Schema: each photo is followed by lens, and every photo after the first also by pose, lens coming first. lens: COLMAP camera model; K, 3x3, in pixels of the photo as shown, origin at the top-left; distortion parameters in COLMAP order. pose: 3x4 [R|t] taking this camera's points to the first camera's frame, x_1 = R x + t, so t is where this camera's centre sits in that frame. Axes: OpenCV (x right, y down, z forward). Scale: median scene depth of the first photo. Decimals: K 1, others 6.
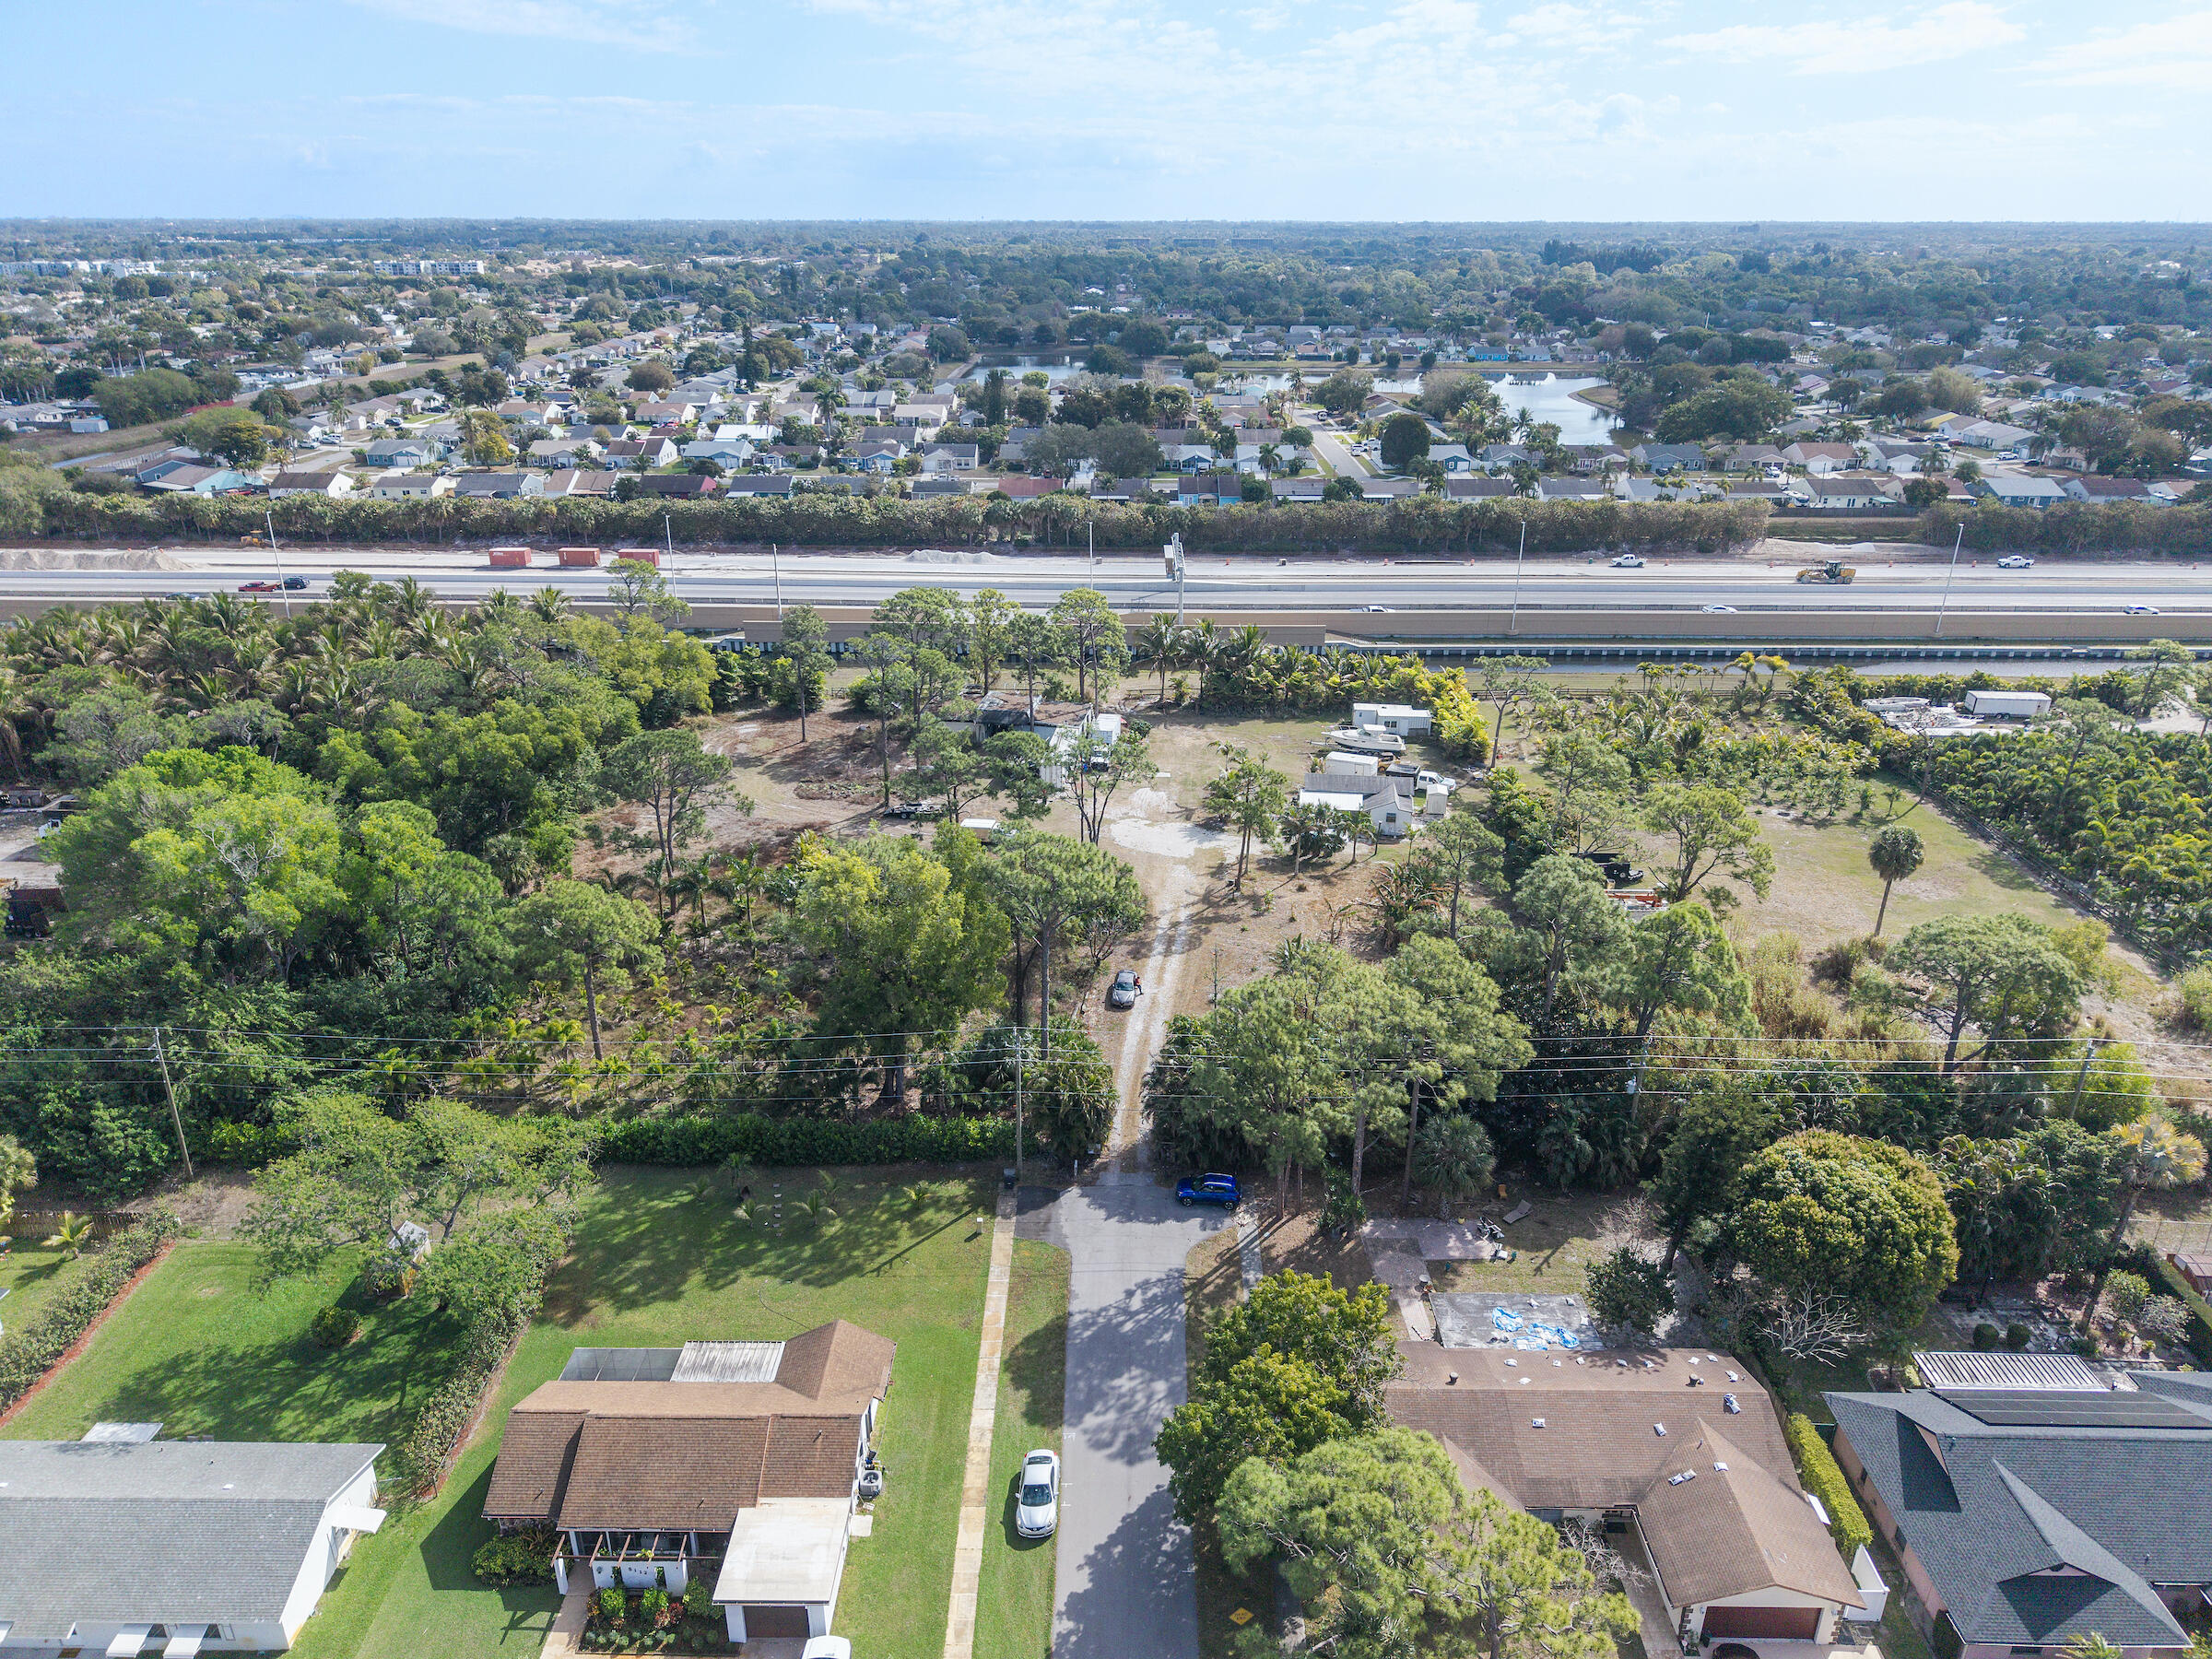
lens RADIAL K [[1504.8, 0, 1106.0], [0, 1504.8, 829.5], [0, 0, 1]] dist [-0.038232, 0.039482]
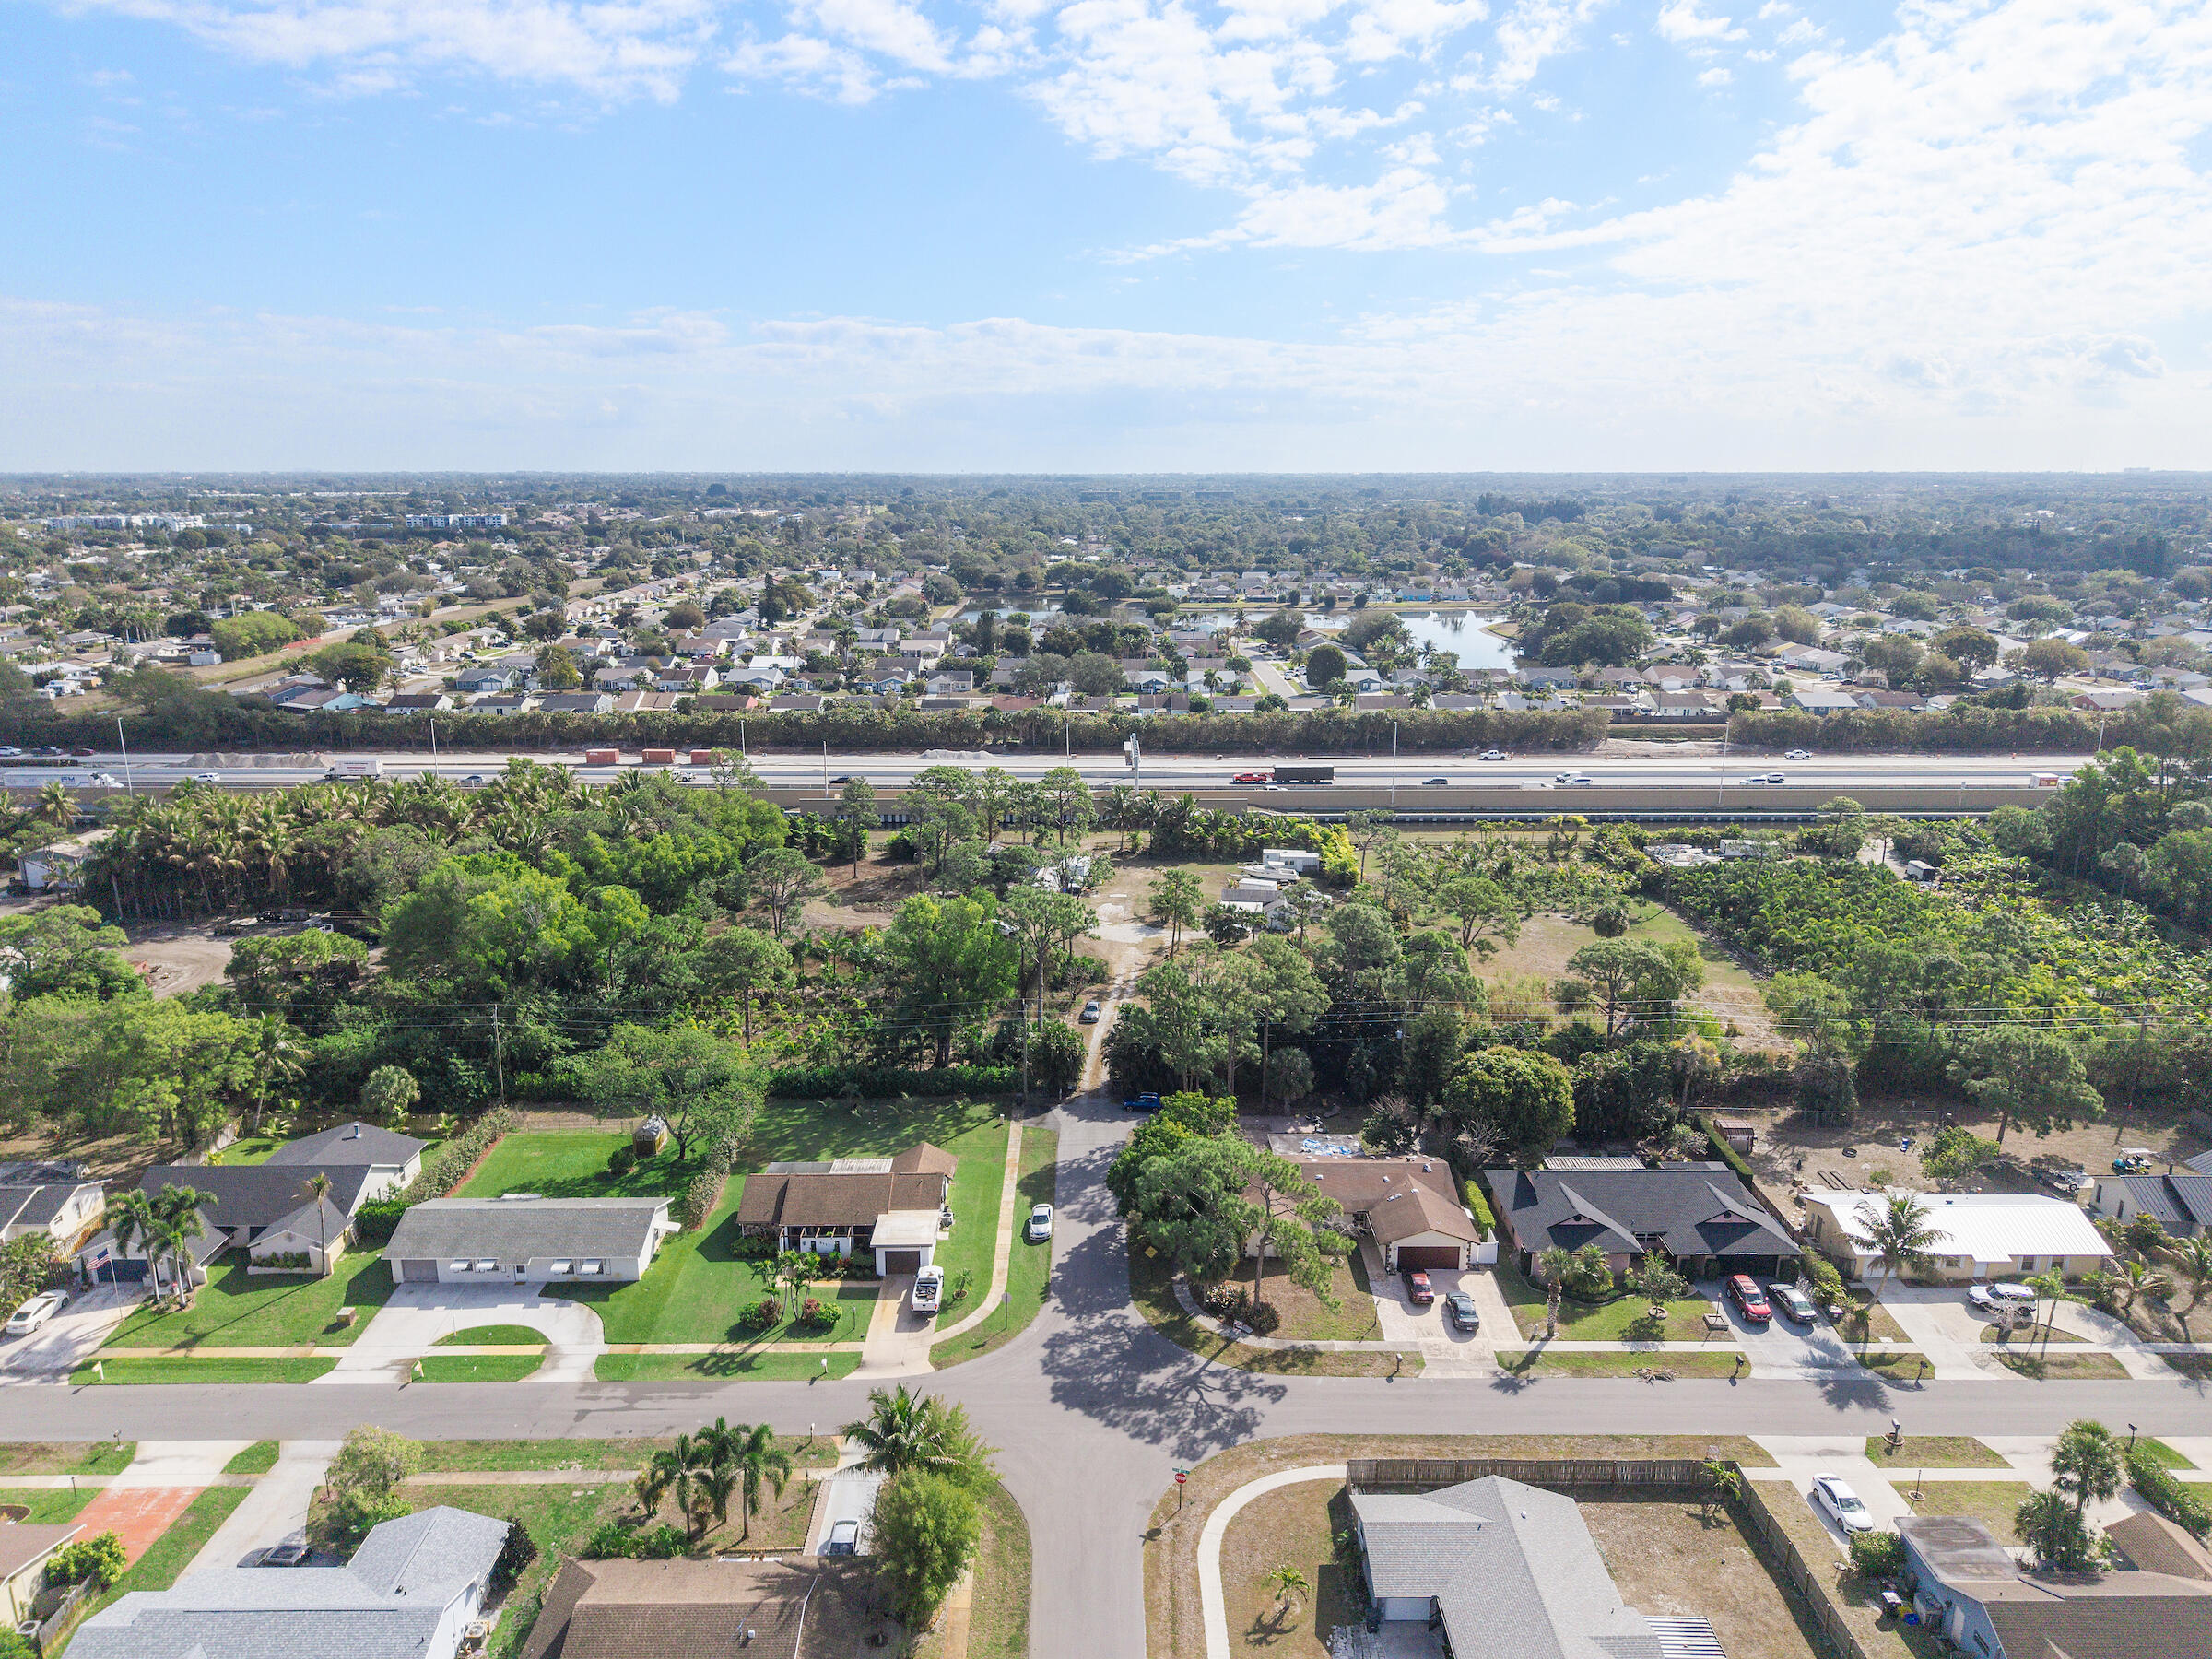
lens RADIAL K [[1504.8, 0, 1106.0], [0, 1504.8, 829.5], [0, 0, 1]] dist [-0.038232, 0.039482]
pose [[0.999852, -0.005511, 0.016317, 0.001130], [0.007920, 0.988431, -0.151466, 0.053636], [-0.015294, 0.151573, 0.988328, -0.178006]]
